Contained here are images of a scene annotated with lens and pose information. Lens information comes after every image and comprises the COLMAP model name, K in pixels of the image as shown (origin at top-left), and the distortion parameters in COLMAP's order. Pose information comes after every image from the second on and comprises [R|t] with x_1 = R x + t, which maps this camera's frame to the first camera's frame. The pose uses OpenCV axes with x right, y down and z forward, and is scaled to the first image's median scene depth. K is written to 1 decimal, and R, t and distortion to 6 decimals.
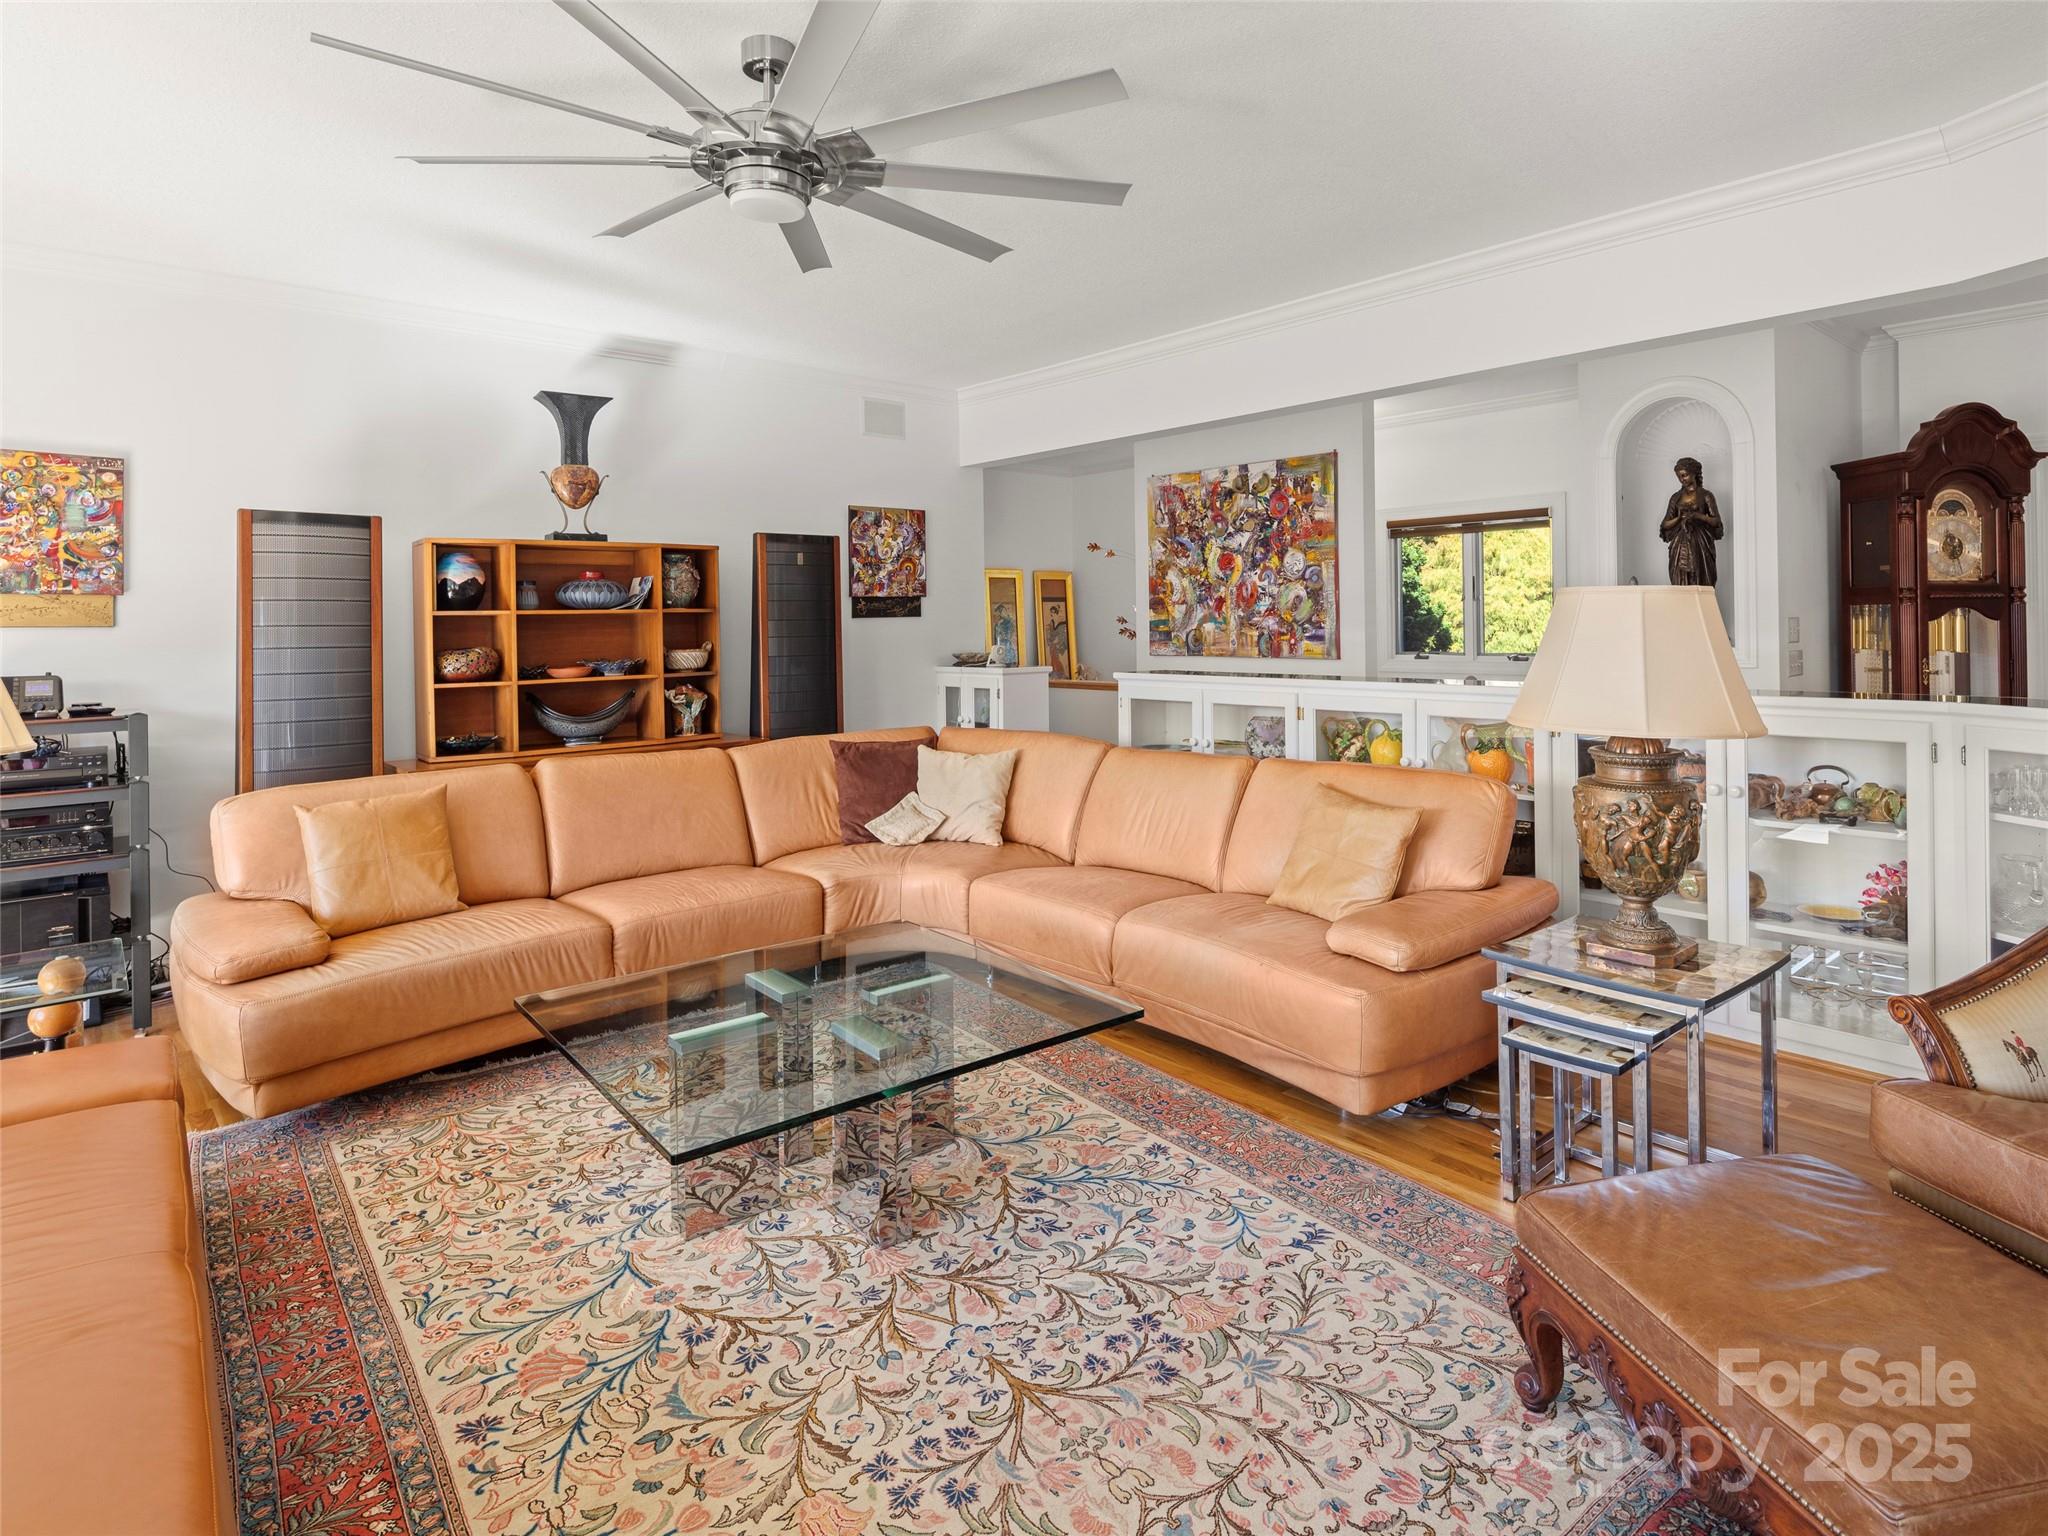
lens RADIAL K [[1110.0, 0, 1033.9], [0, 1110.0, 743.2], [0, 0, 1]] dist [0.000295, -0.000054]
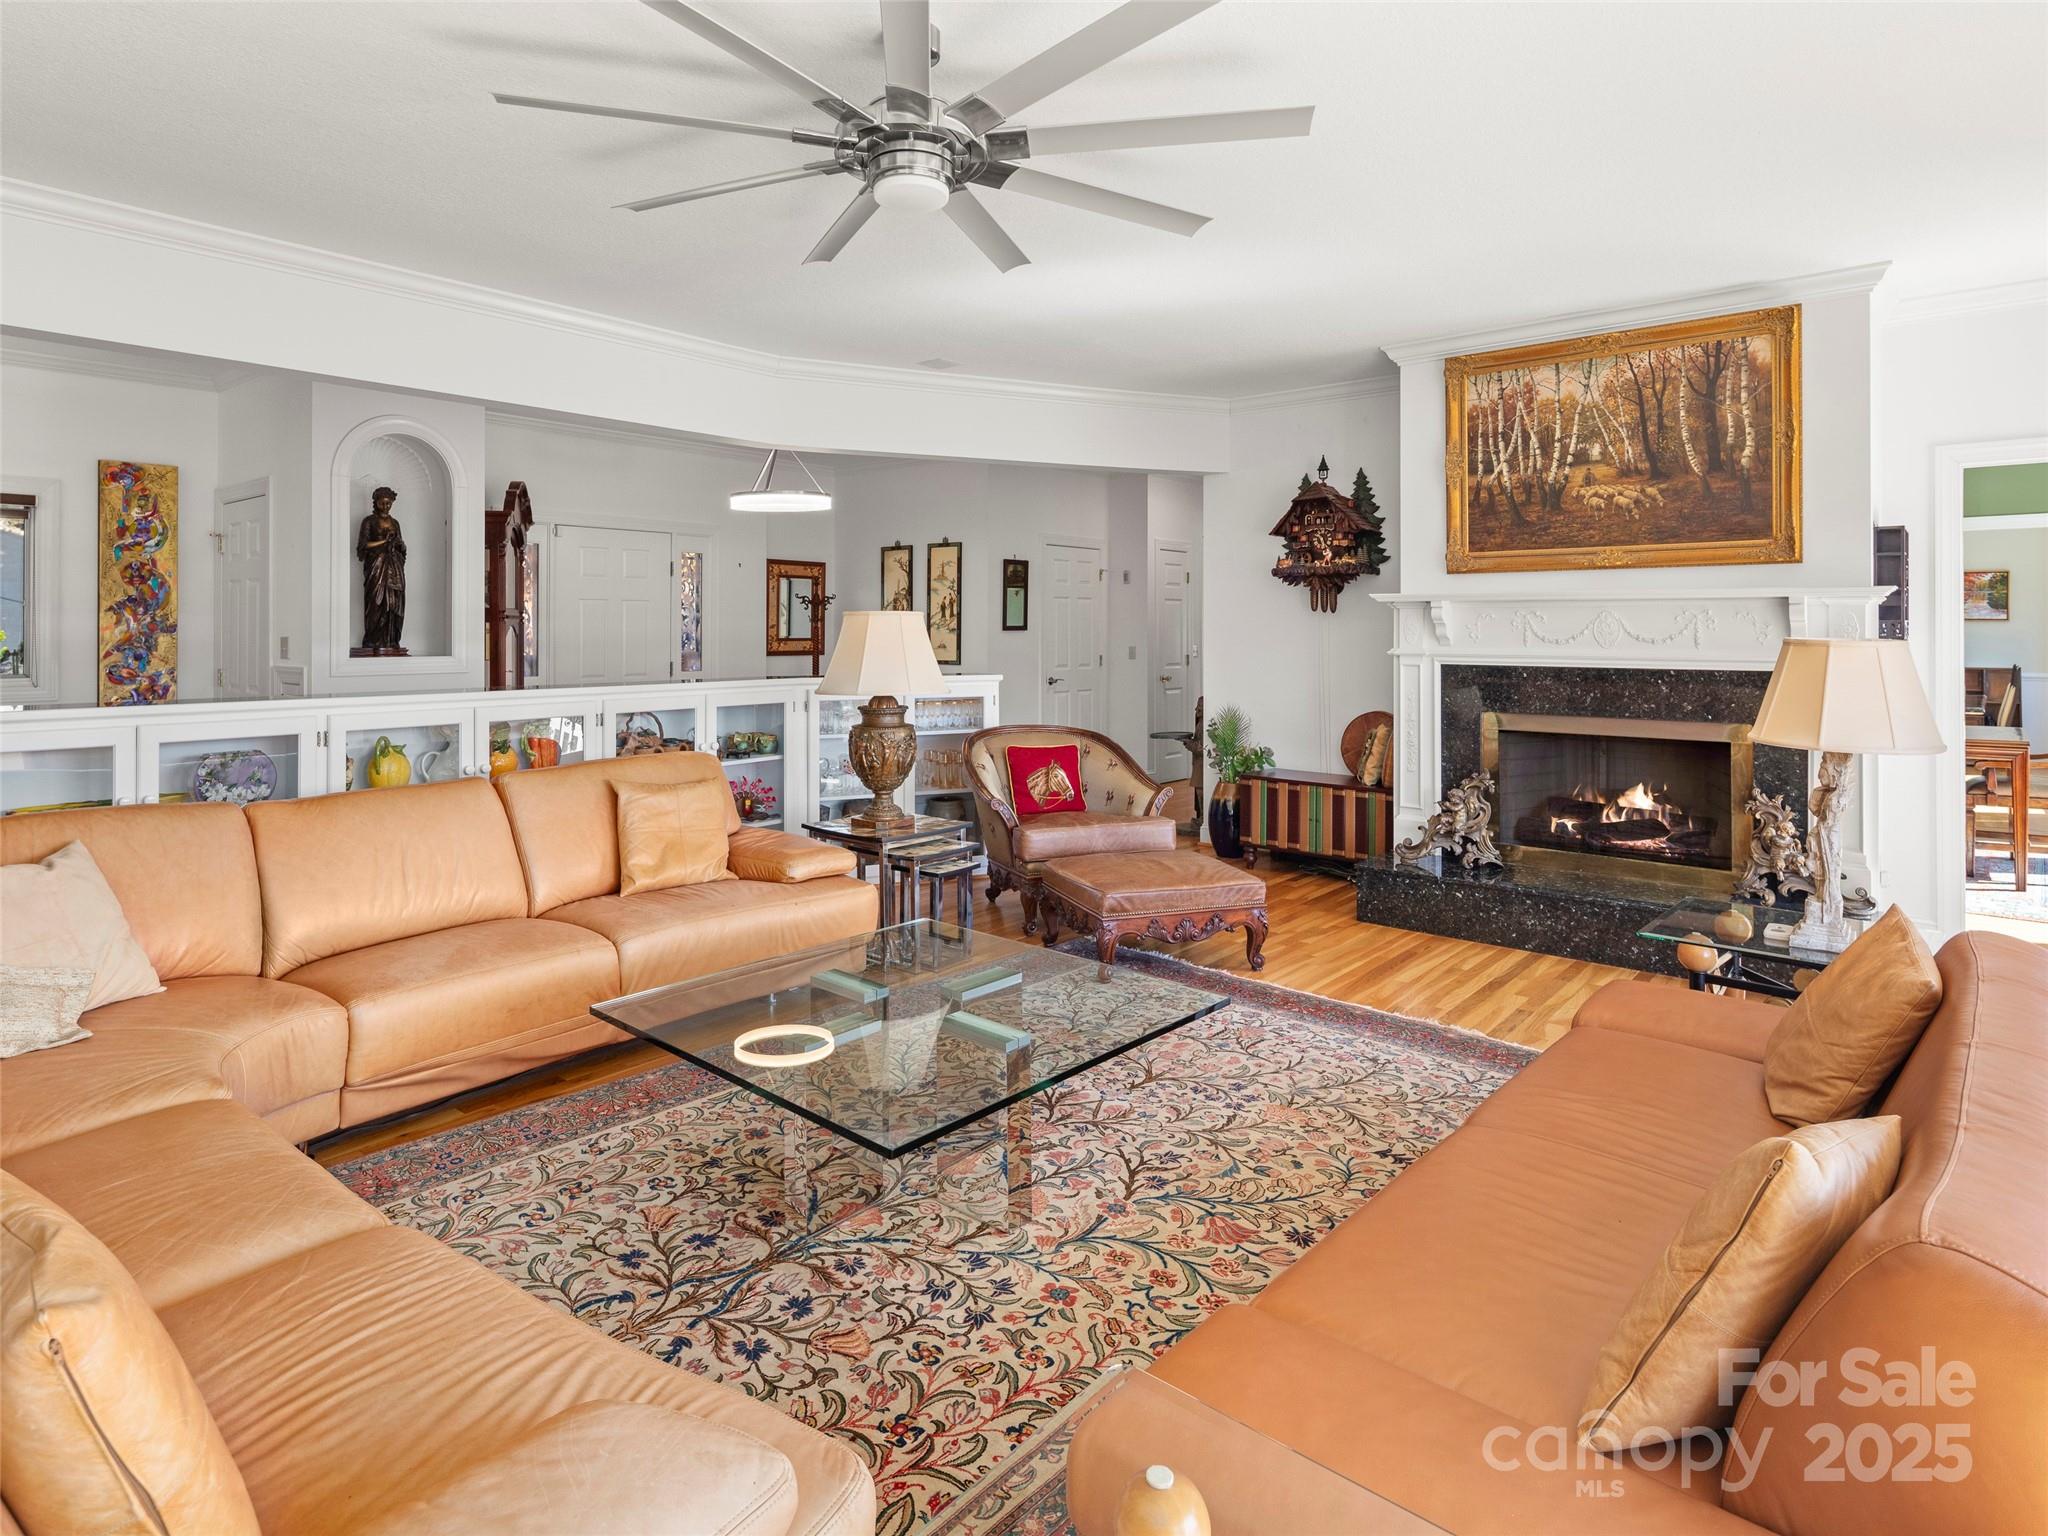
lens RADIAL K [[1110.0, 0, 1033.9], [0, 1110.0, 743.2], [0, 0, 1]] dist [0.000295, -0.000054]
pose [[-0.151560, -0.092537, 0.984107, -1.431839], [0.109601, 0.987896, 0.109772, -0.118606], [-0.982353, 0.124496, -0.139584, 1.201286]]
